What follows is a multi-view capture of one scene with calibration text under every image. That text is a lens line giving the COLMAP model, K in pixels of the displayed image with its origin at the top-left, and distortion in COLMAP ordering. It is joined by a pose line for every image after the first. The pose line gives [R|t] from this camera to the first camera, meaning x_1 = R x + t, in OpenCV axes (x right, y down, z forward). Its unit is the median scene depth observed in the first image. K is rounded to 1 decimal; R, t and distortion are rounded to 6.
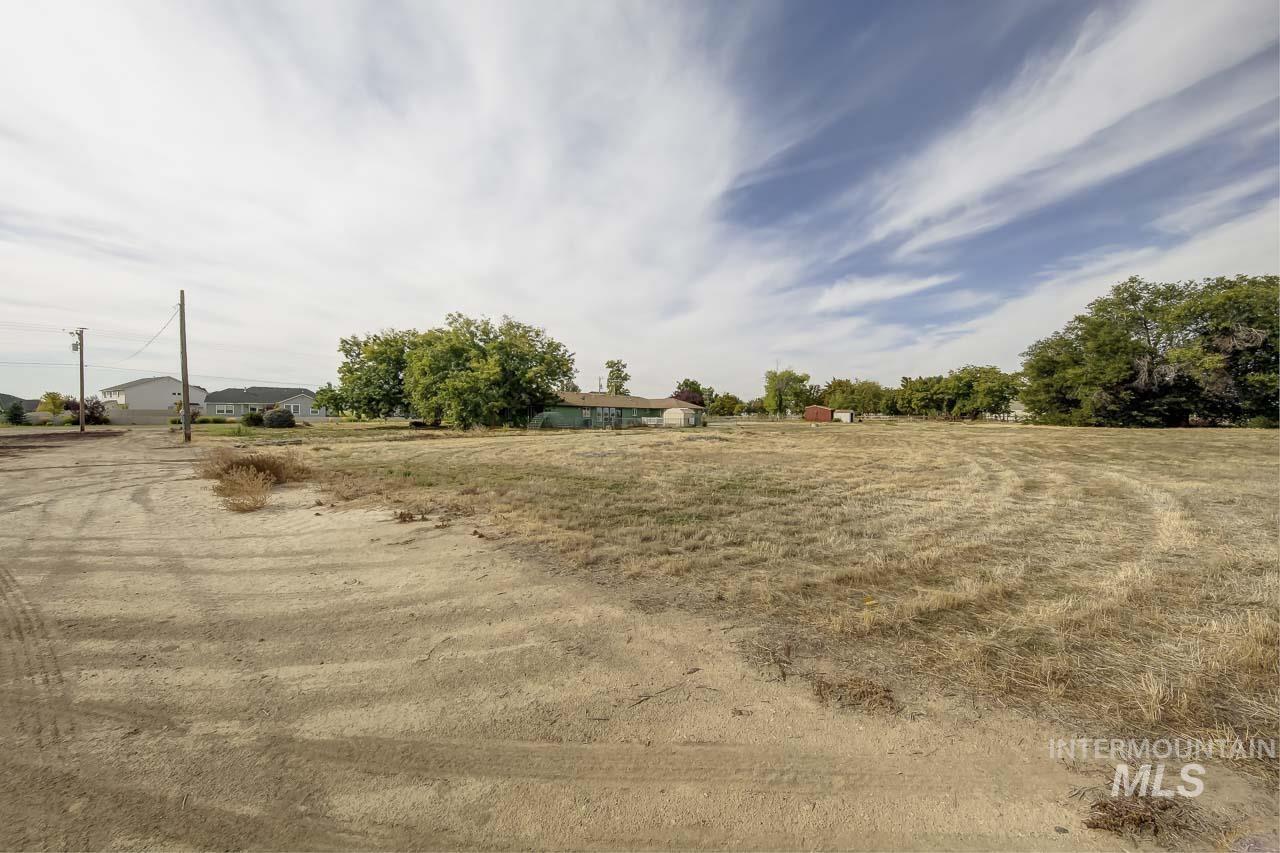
lens RADIAL K [[412.5, 0, 648.1], [0, 412.5, 403.4], [0, 0, 1]] dist [0.000013, -0.002725]
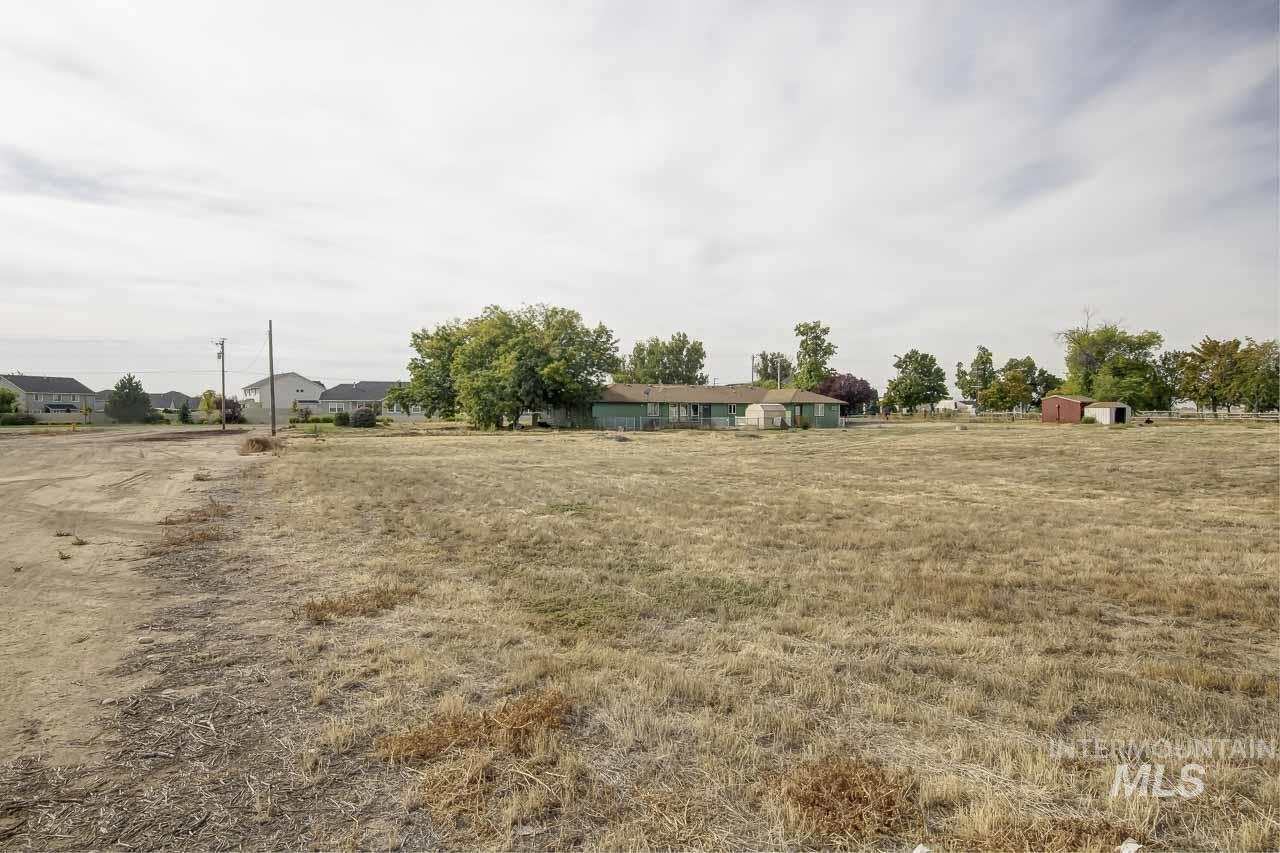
lens RADIAL K [[756.3, 0, 656.8], [0, 756.3, 391.7], [0, 0, 1]] dist [0.017155, 0.000092]
pose [[0.903244, -0.014370, -0.428887, 0.479105], [0.016840, 0.999856, 0.001966, -0.016170], [0.428797, -0.008999, 0.903356, -0.310979]]
